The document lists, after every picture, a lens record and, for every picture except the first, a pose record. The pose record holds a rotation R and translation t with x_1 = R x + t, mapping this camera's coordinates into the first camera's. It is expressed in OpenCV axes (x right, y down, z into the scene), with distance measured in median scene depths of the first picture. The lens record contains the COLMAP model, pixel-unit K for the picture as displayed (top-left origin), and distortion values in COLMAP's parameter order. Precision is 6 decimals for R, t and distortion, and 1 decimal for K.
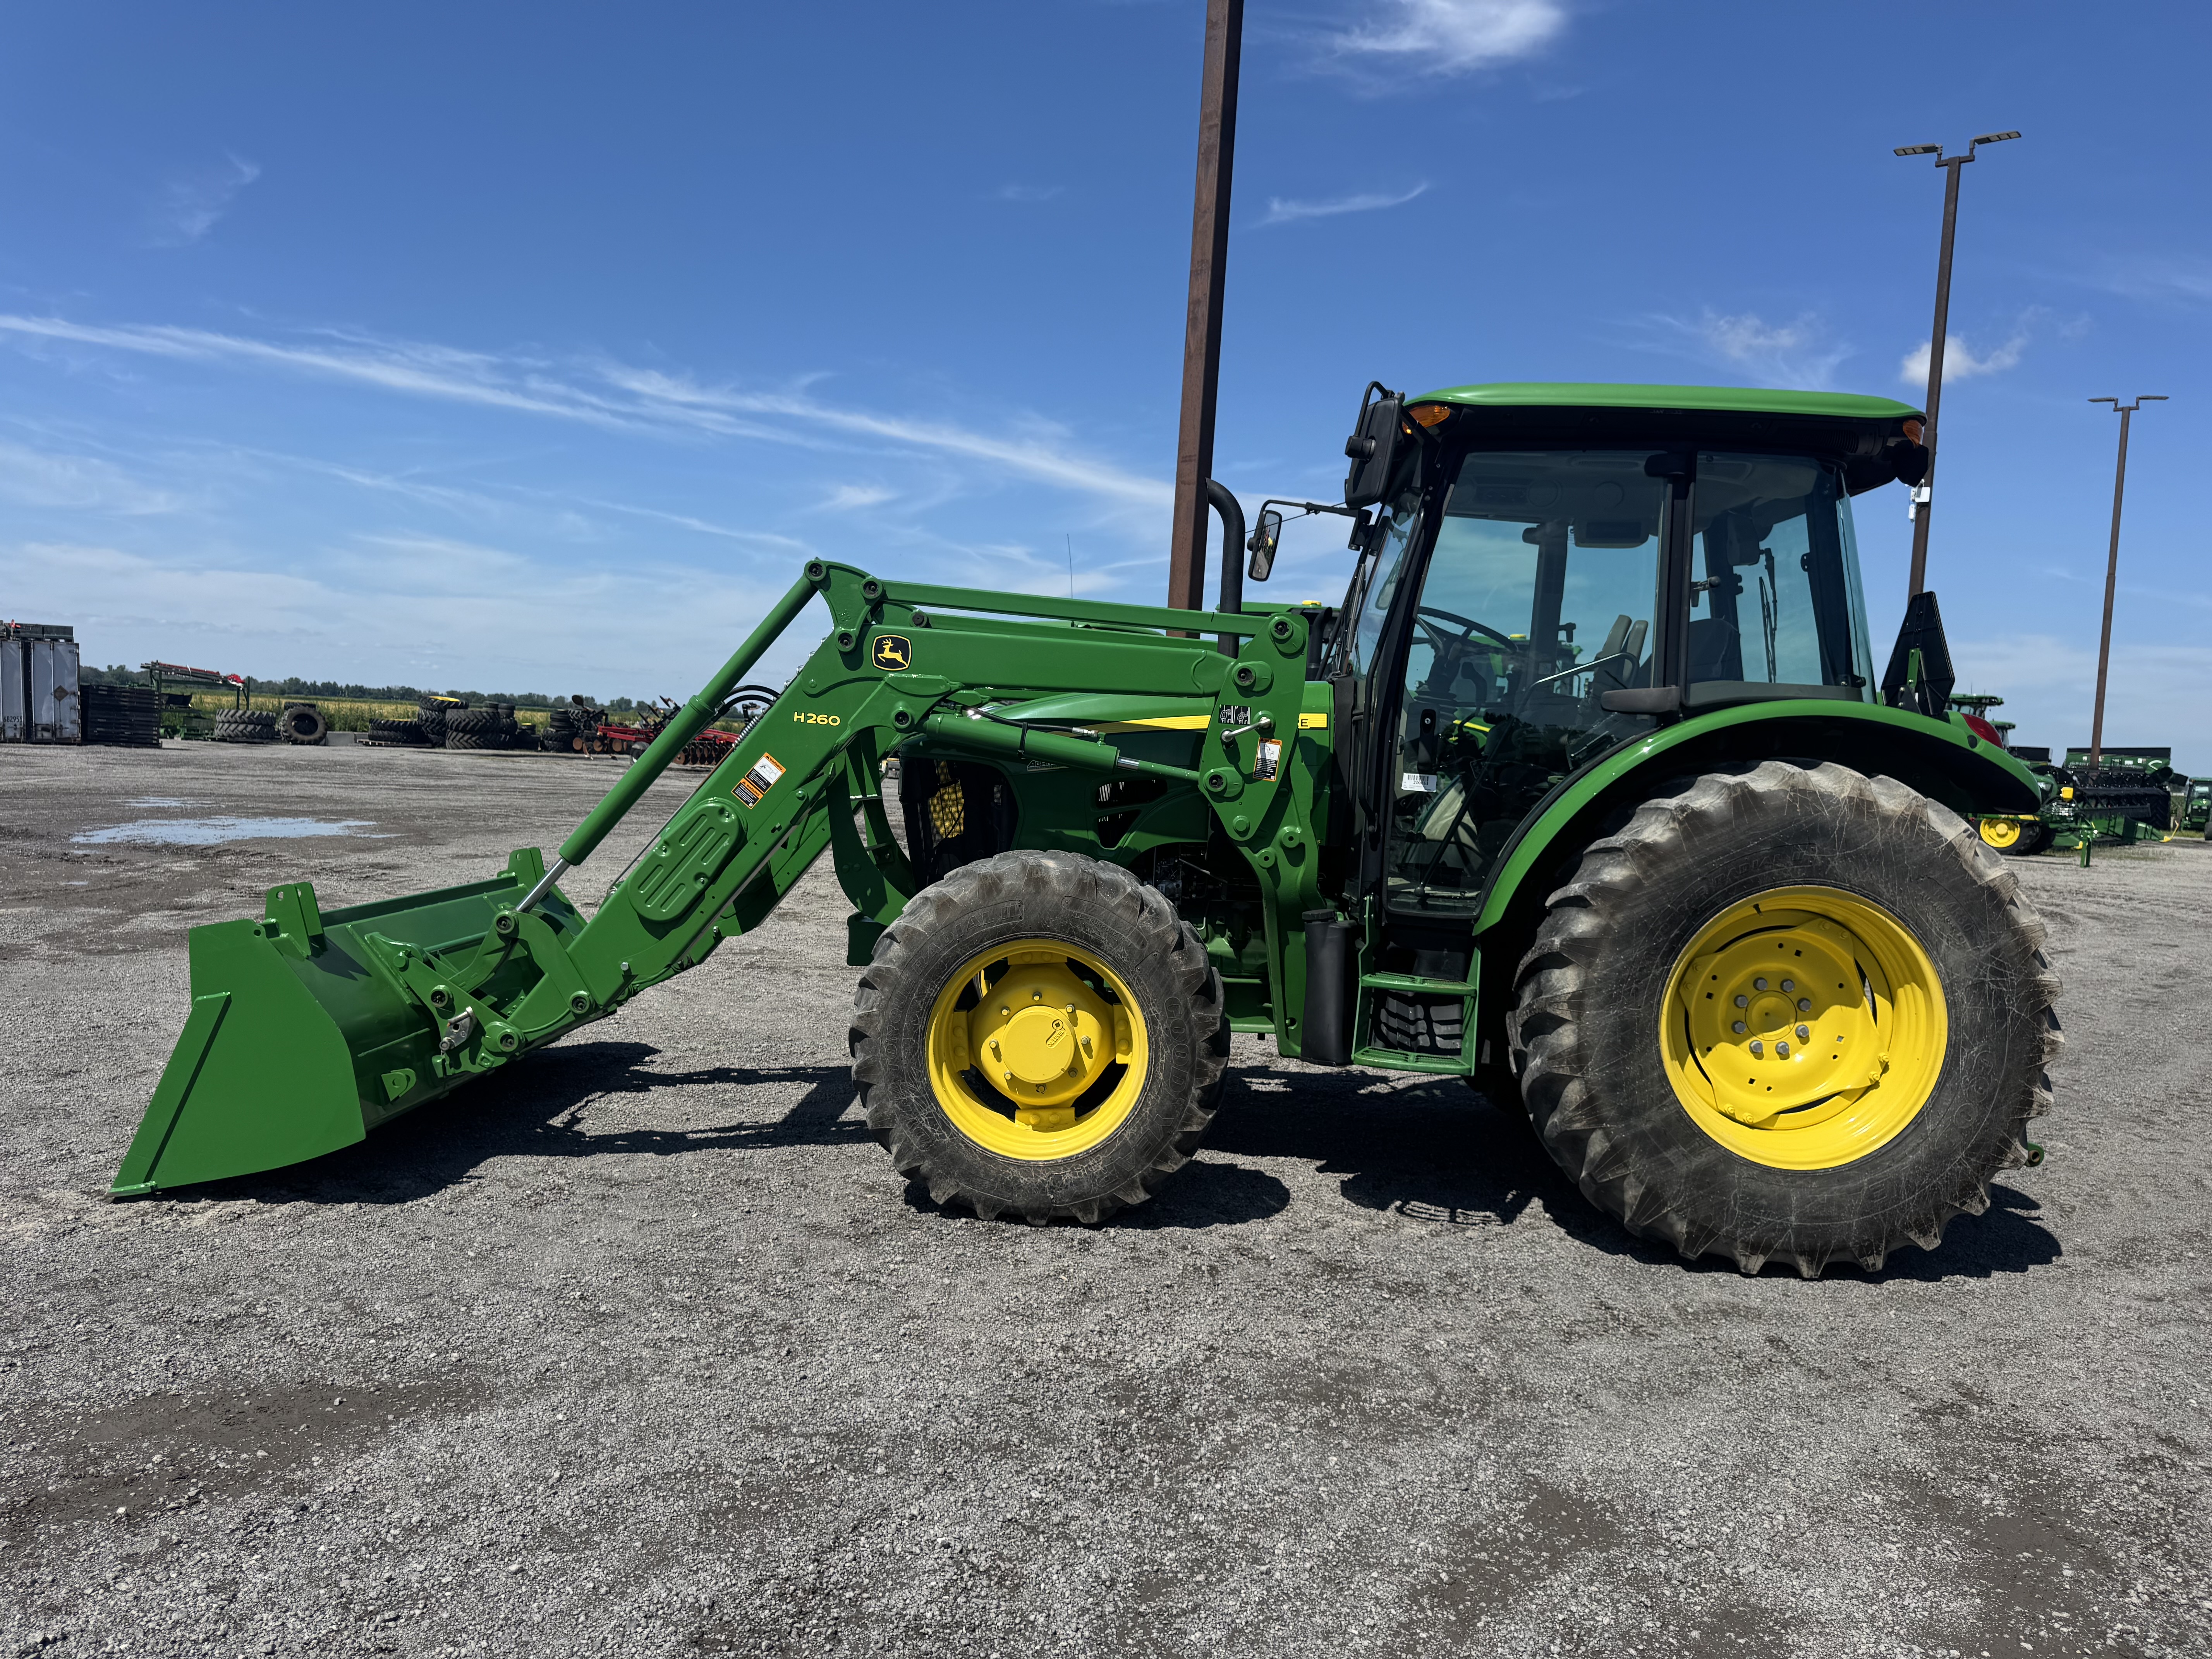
lens RADIAL K [[1562.6, 0, 1093.4], [0, 1562.6, 822.8], [0, 0, 1]] dist [0.025152, -0.031103]
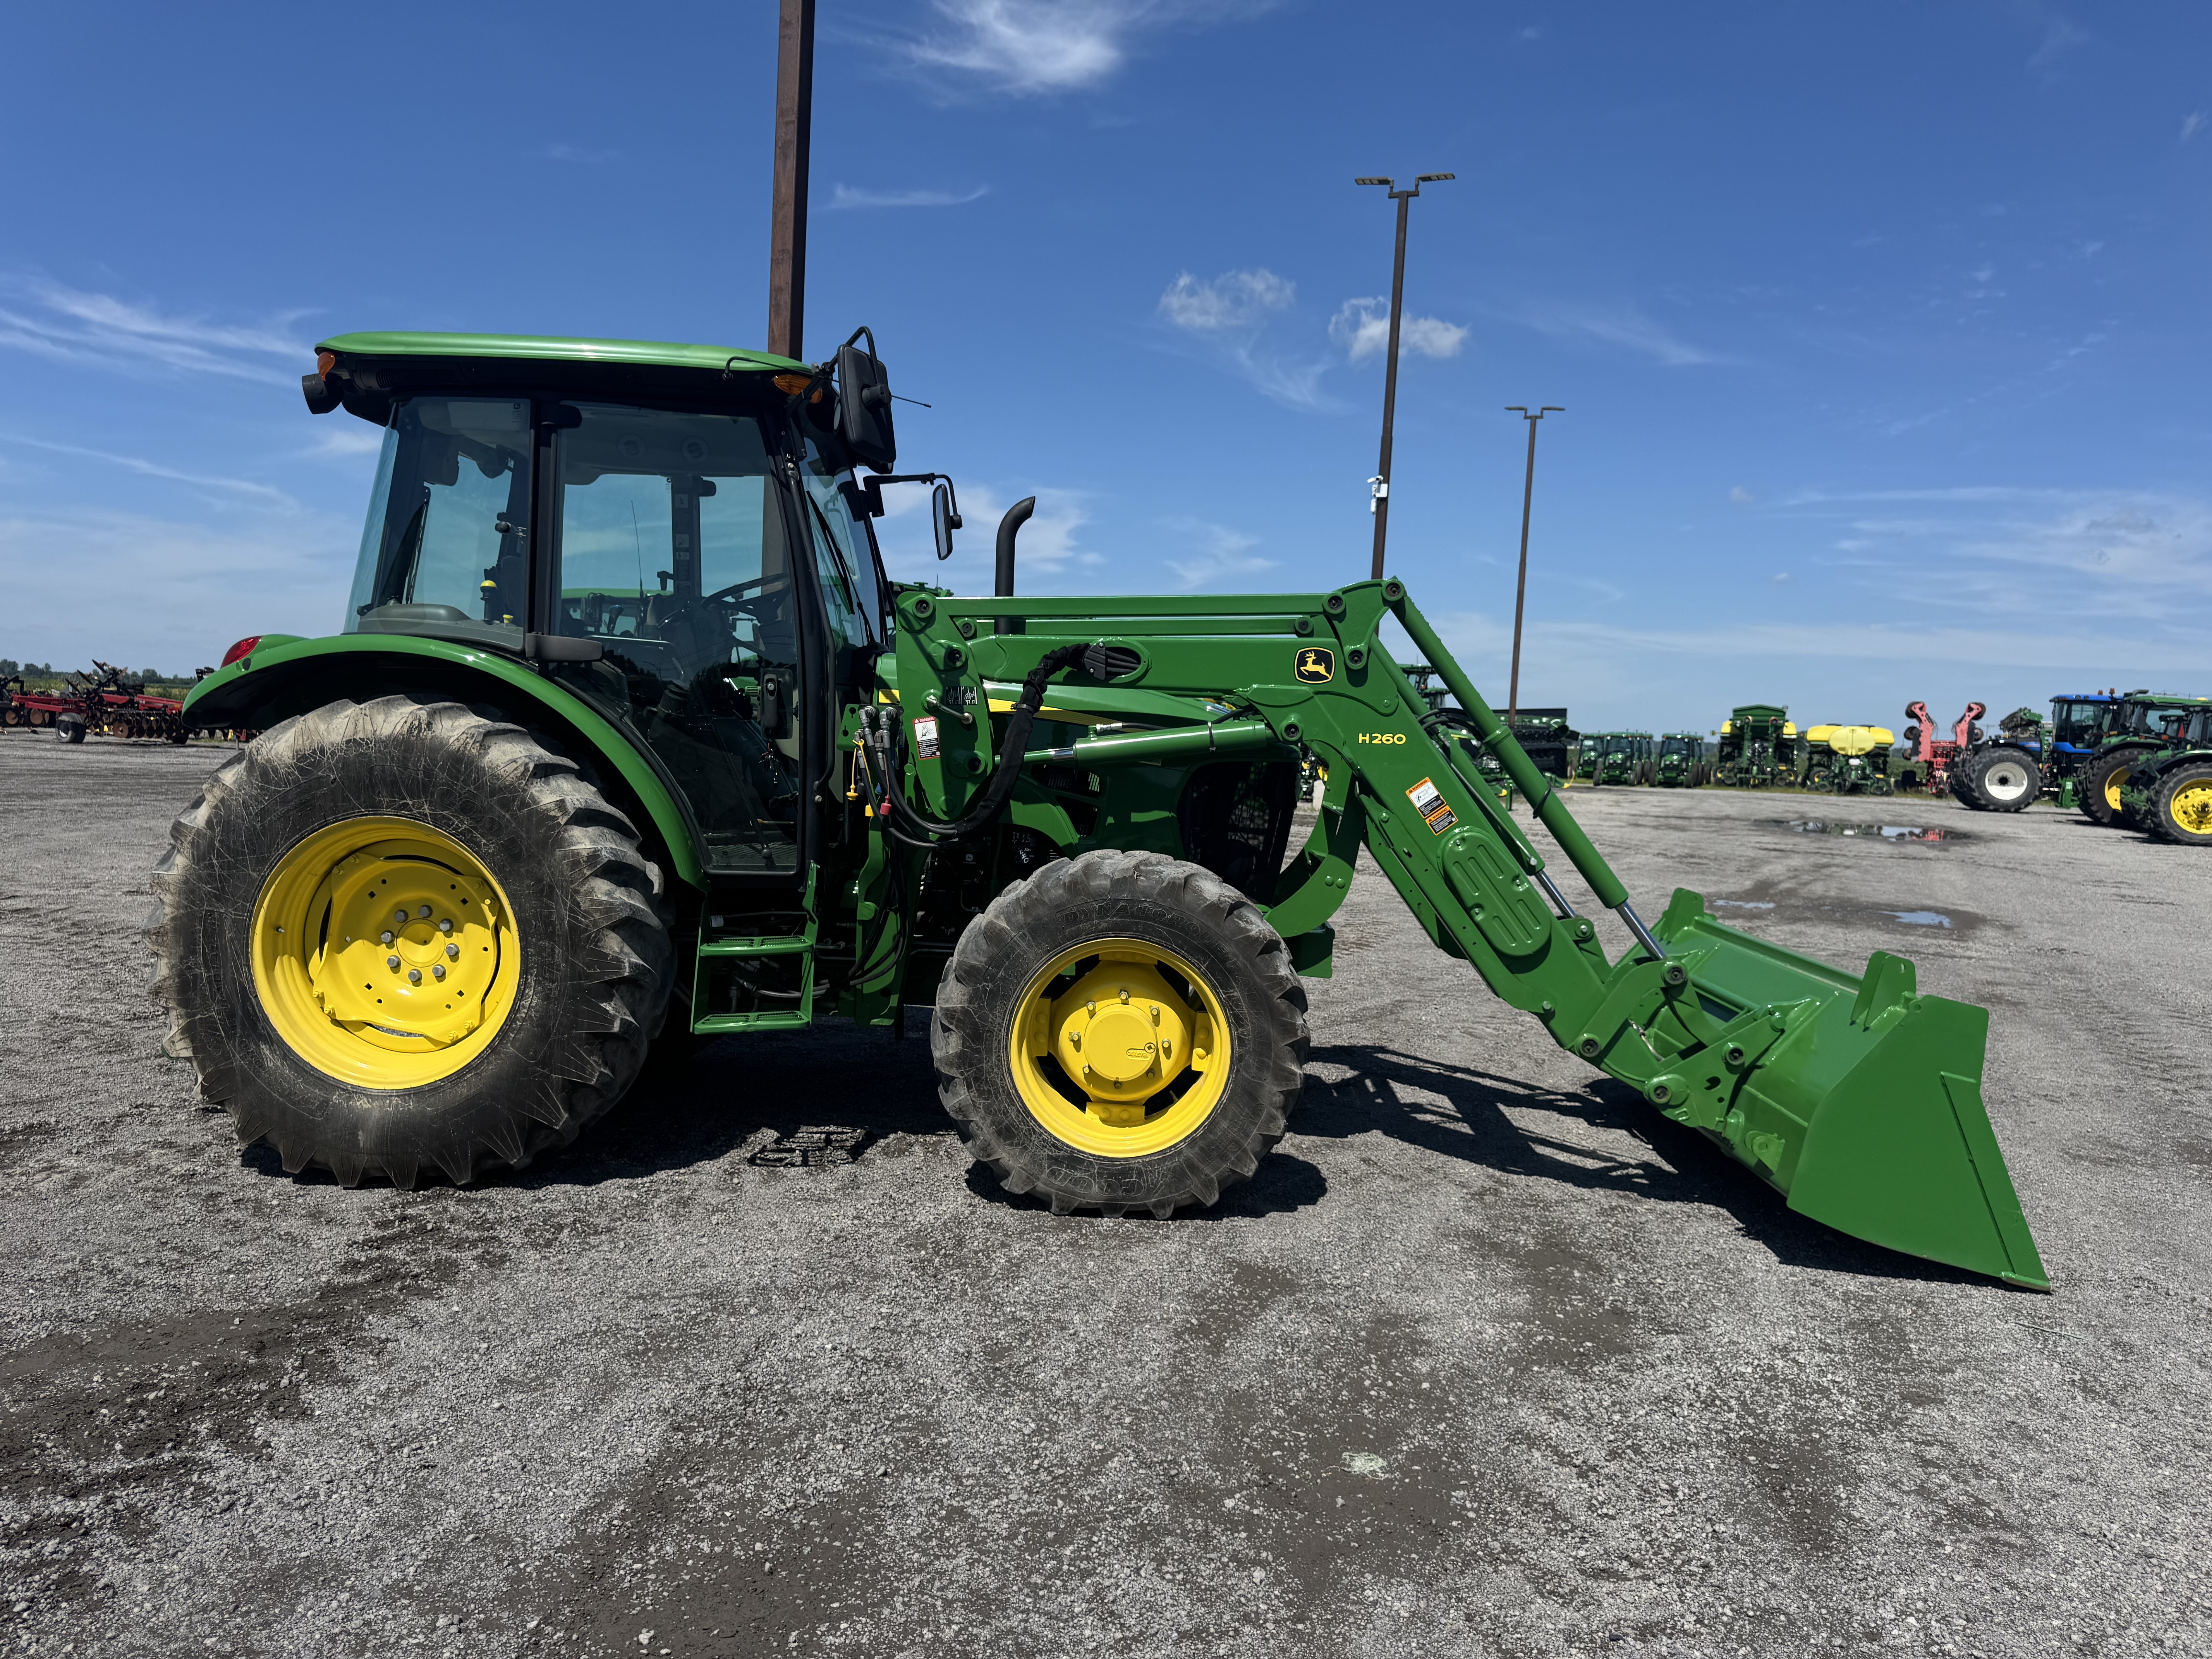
lens RADIAL K [[1562.6, 0, 1095.4], [0, 1562.6, 830.2], [0, 0, 1]] dist [0.025152, -0.031103]
pose [[0.952121, -0.036980, 0.303476, -0.165059], [0.028710, 0.999086, 0.031670, 0.001005], [-0.304369, -0.021441, 0.952313, -0.174808]]
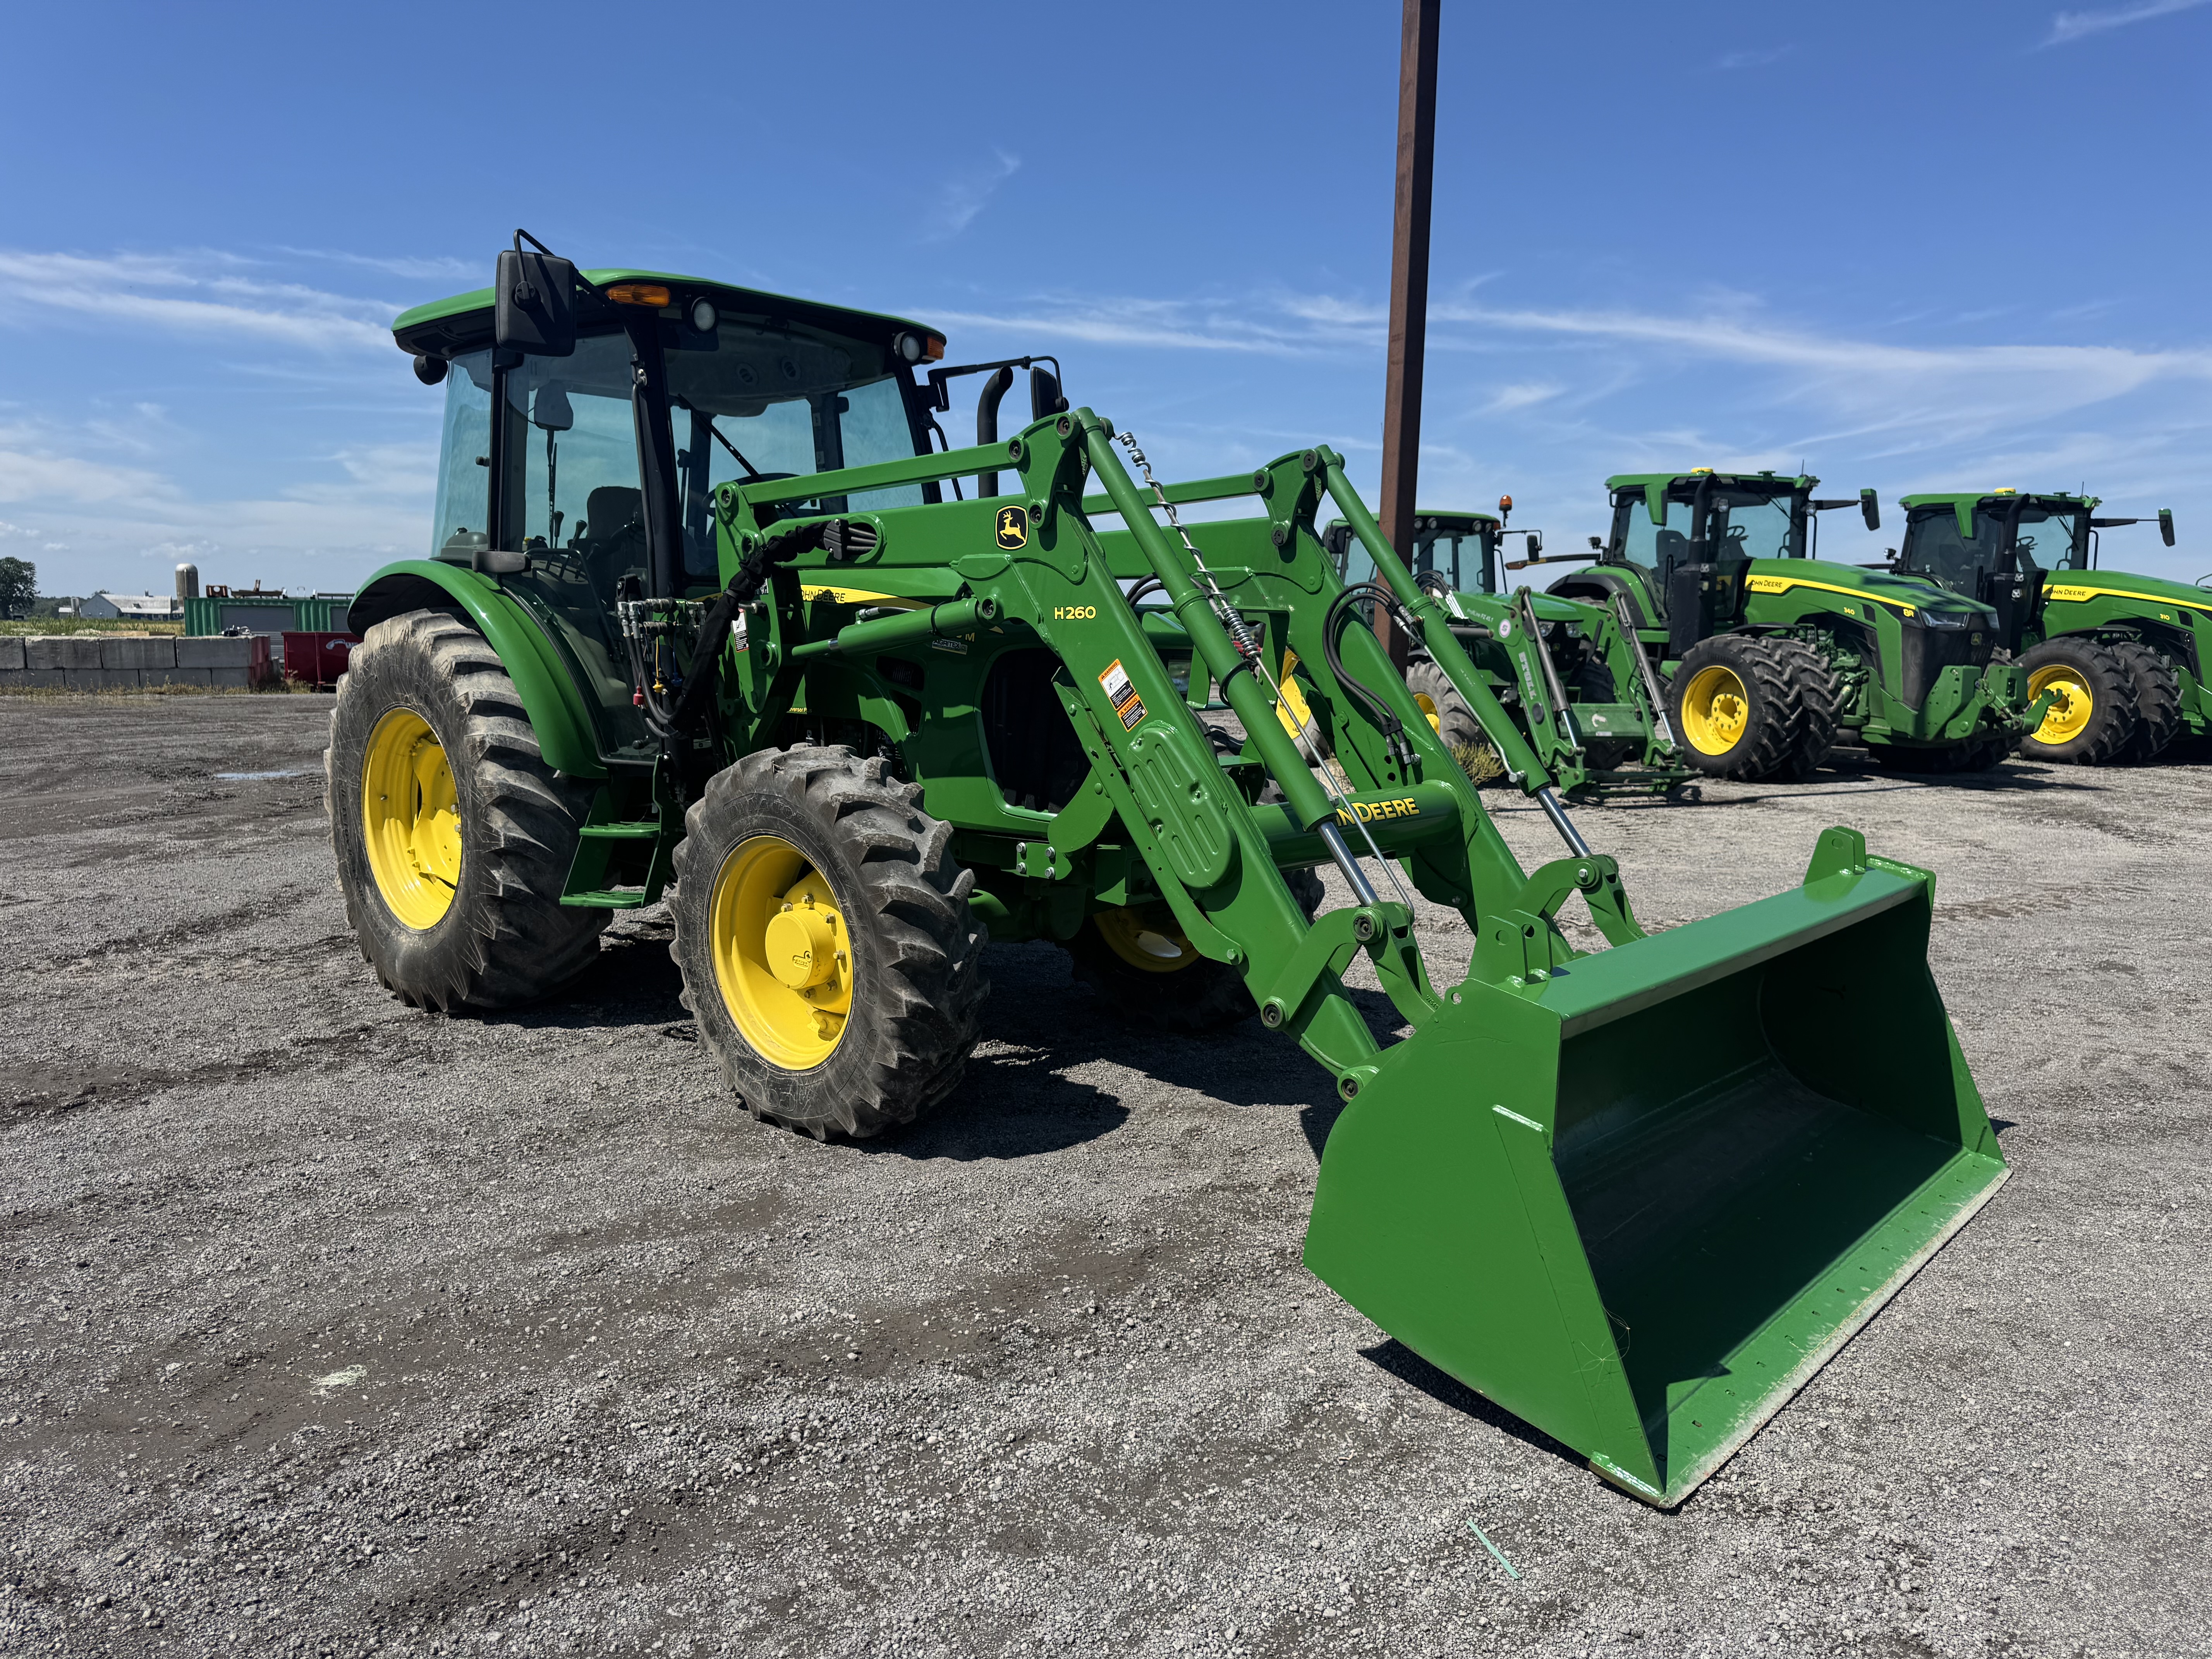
lens RADIAL K [[1562.6, 0, 1127.4], [0, 1562.6, 845.0], [0, 0, 1]] dist [0.025152, -0.031103]
pose [[0.926916, 0.002954, -0.375258, 0.725021], [0.022476, 0.997737, 0.063372, 0.054155], [0.374596, -0.067174, 0.924752, -0.015425]]
